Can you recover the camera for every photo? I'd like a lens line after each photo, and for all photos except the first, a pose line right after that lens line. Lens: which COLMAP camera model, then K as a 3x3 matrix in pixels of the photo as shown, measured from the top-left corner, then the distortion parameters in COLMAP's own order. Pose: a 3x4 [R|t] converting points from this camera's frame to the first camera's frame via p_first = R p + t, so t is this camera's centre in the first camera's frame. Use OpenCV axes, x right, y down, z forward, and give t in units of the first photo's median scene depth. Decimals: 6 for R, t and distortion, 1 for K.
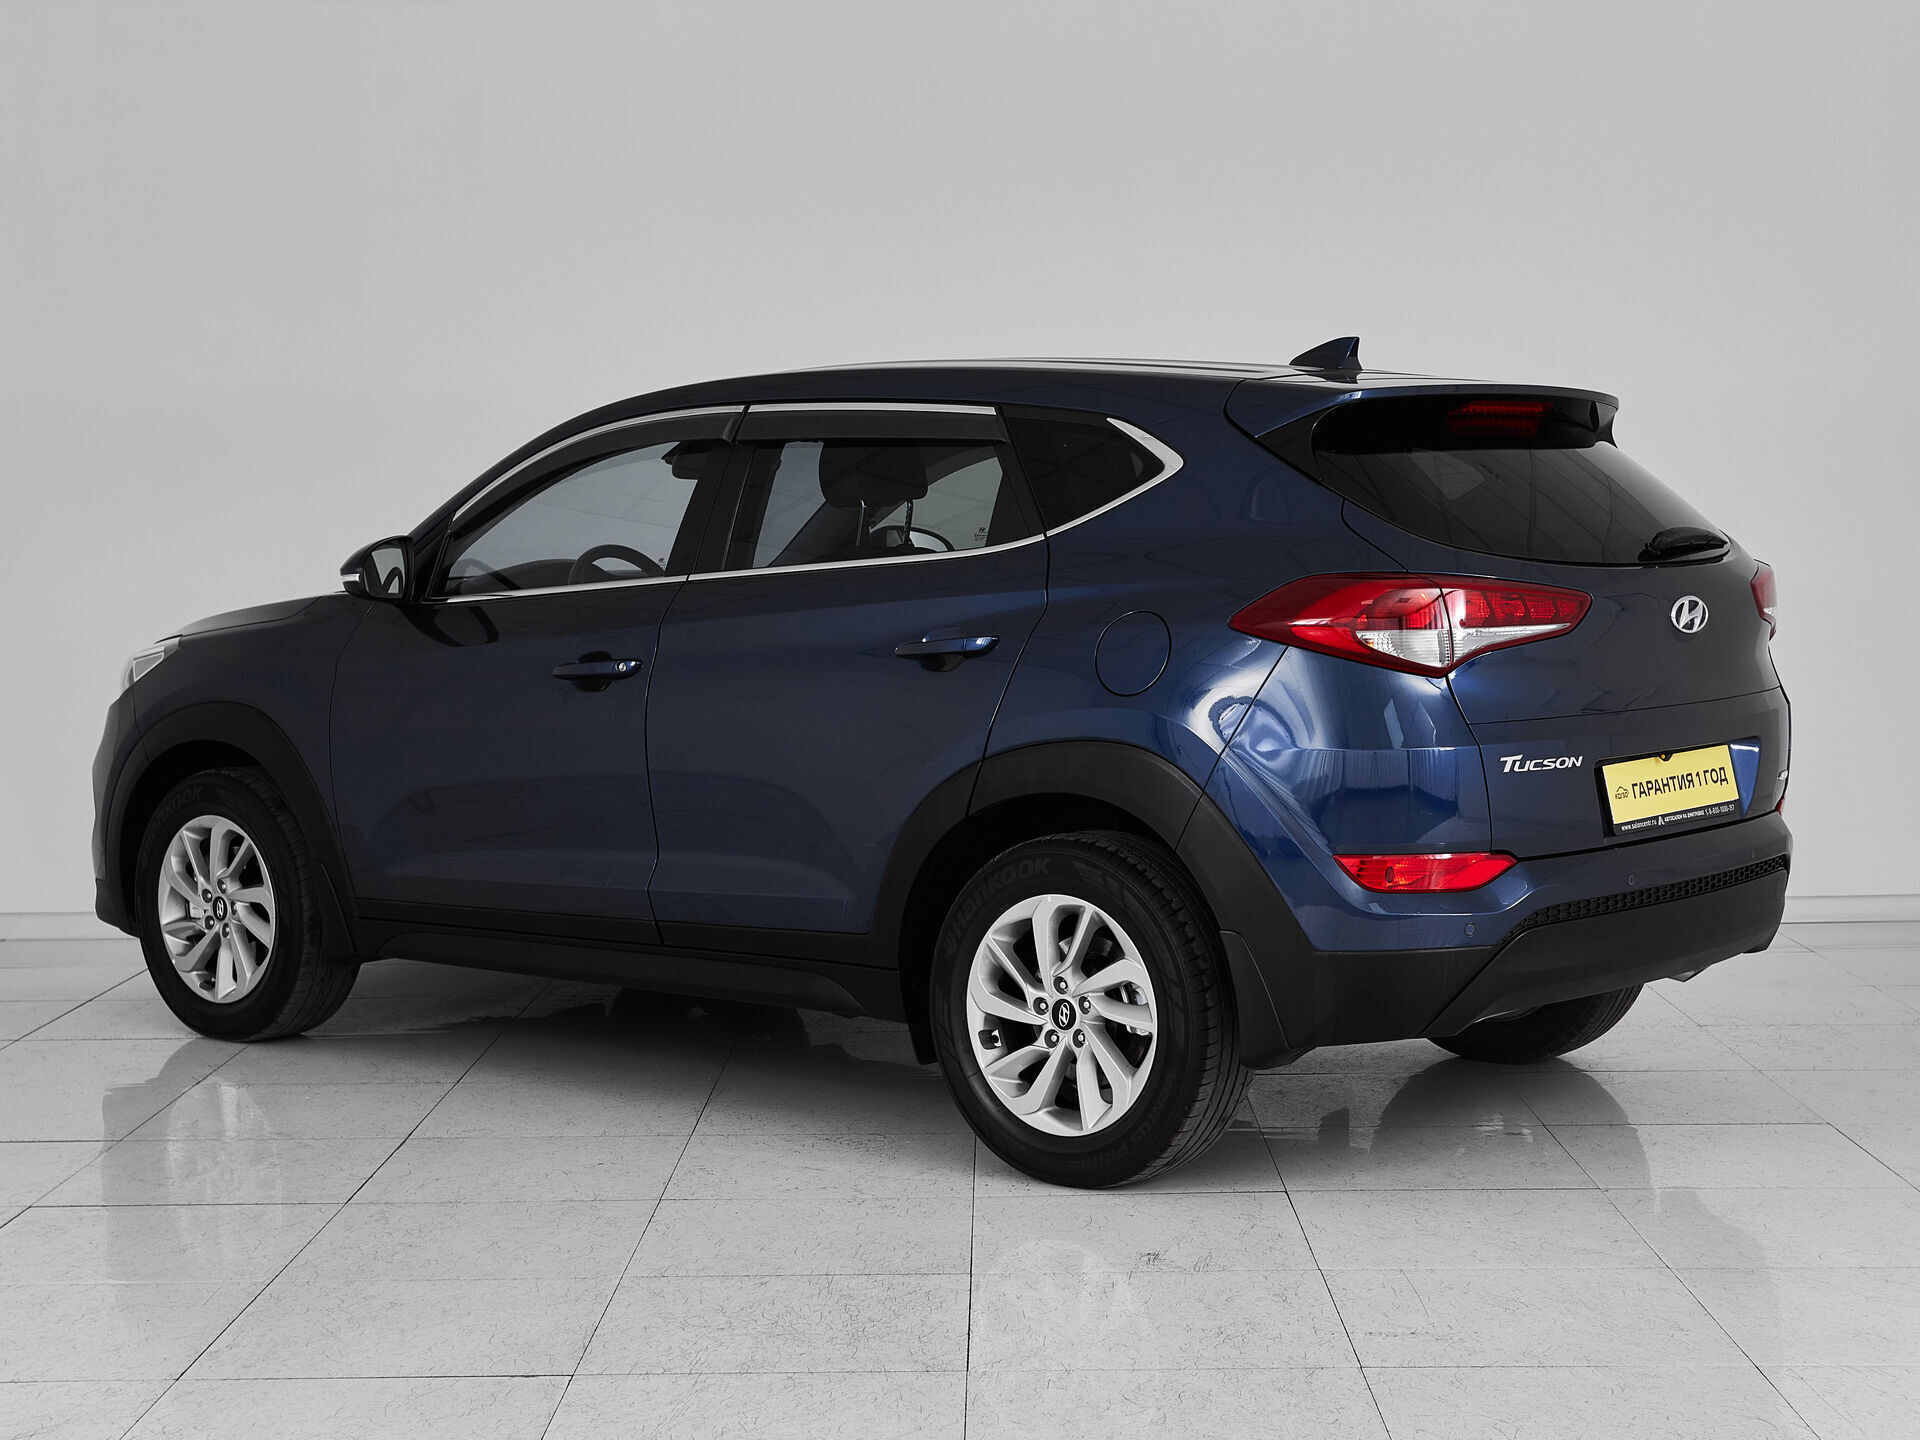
lens RADIAL K [[2574.9, 0, 969.0], [0, 2574.9, 713.8], [0, 0, 1]] dist [0.026765, 0.000000]
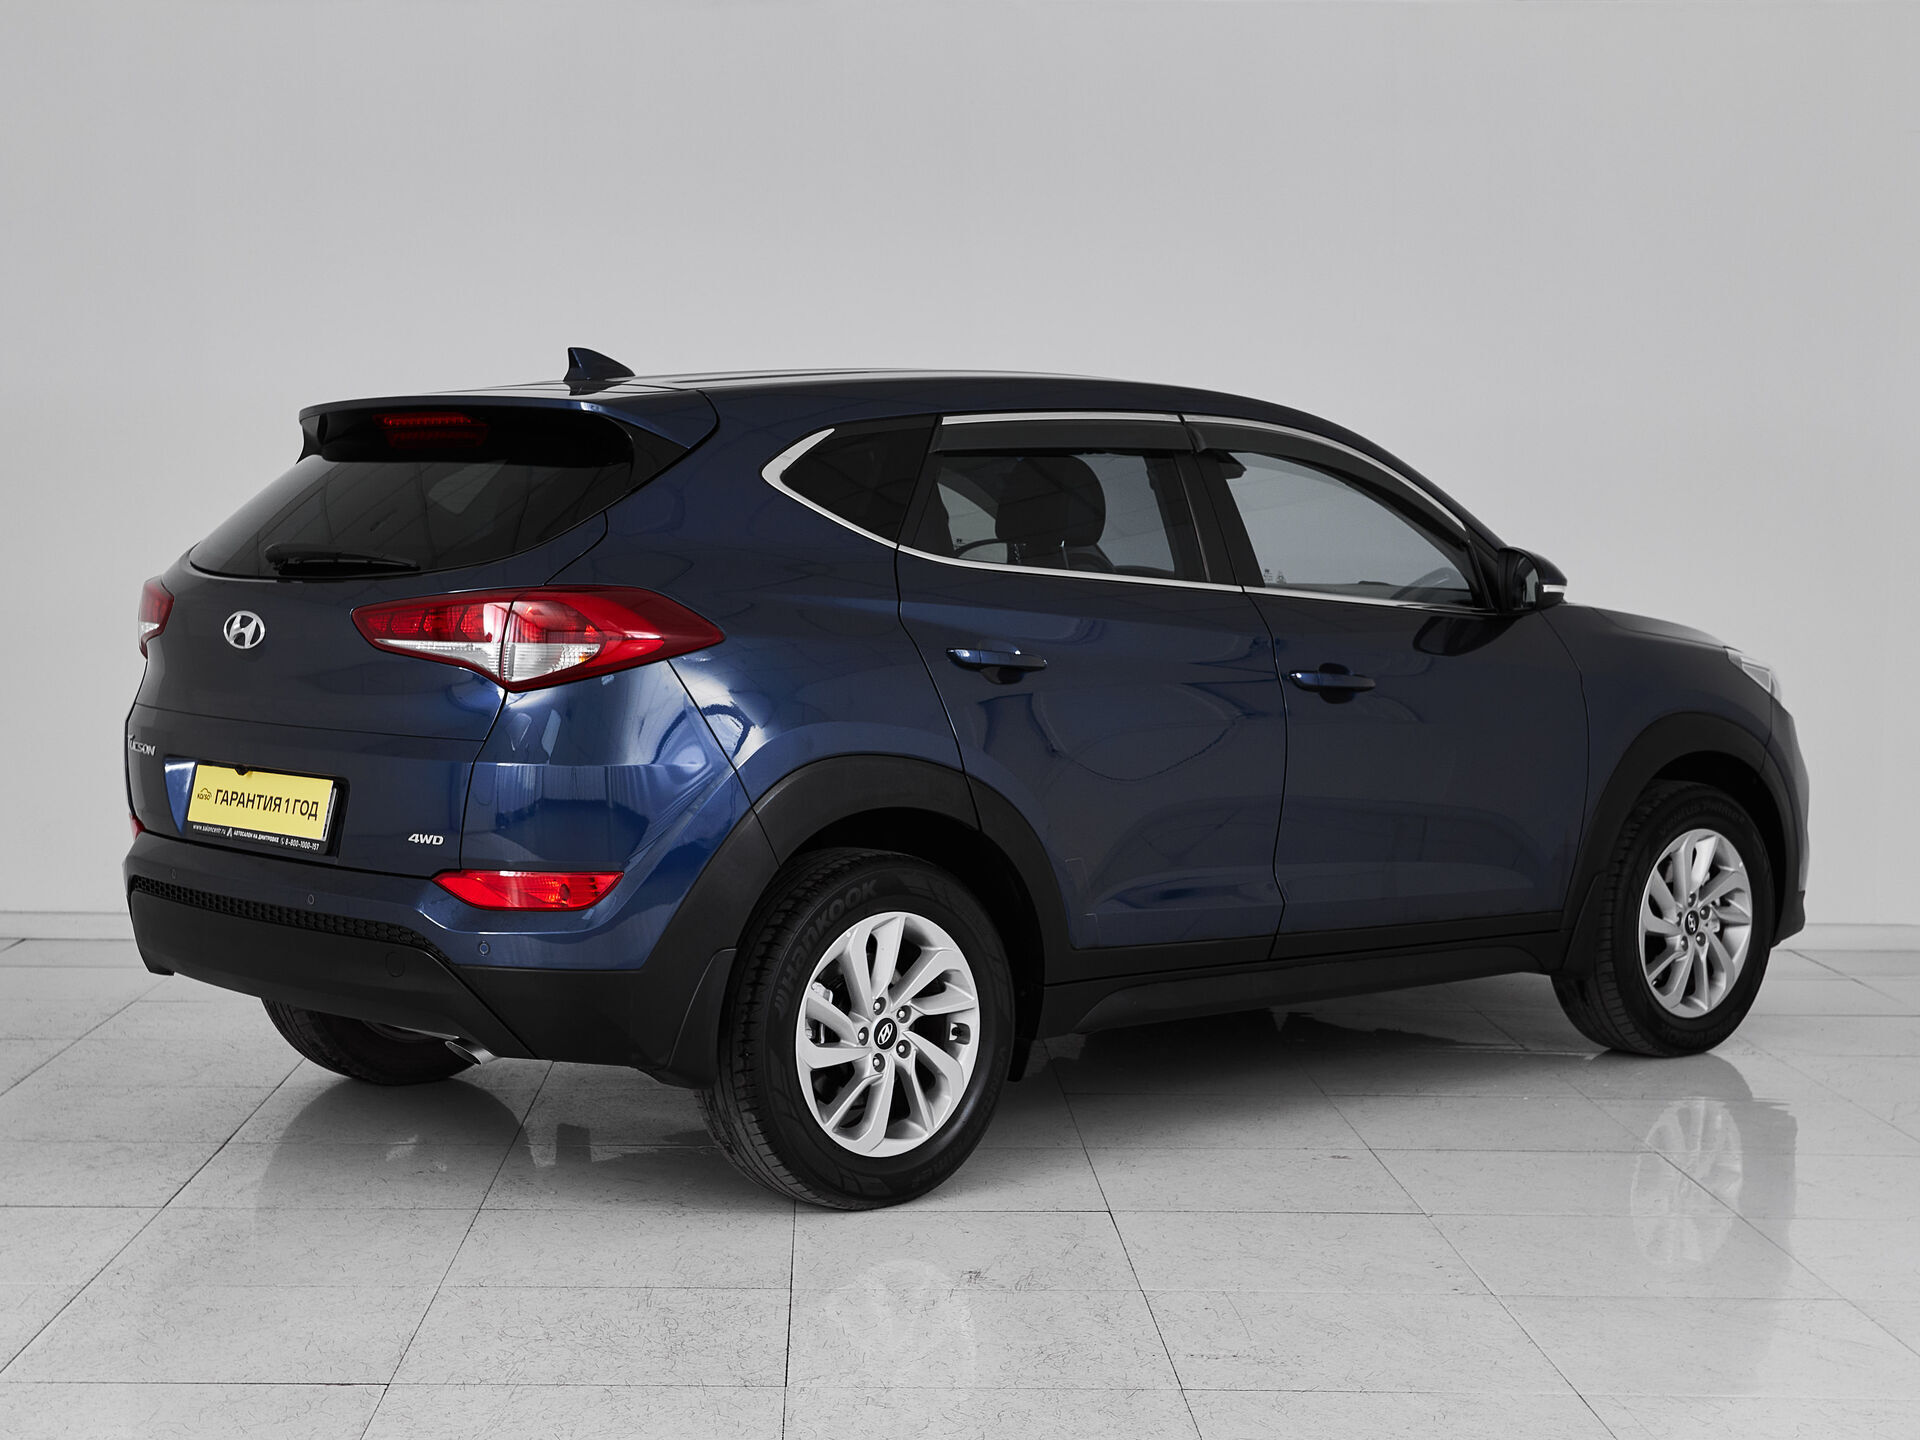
lens RADIAL K [[2574.9, 0, 1108.0], [0, 2574.9, 714.2], [0, 0, 1]] dist [0.026765, 0.000000]
pose [[0.999837, 0.016521, -0.007287, 0.126746], [-0.016561, 0.999848, -0.005479, -0.001305], [0.007195, 0.005599, 0.999958, 0.003233]]
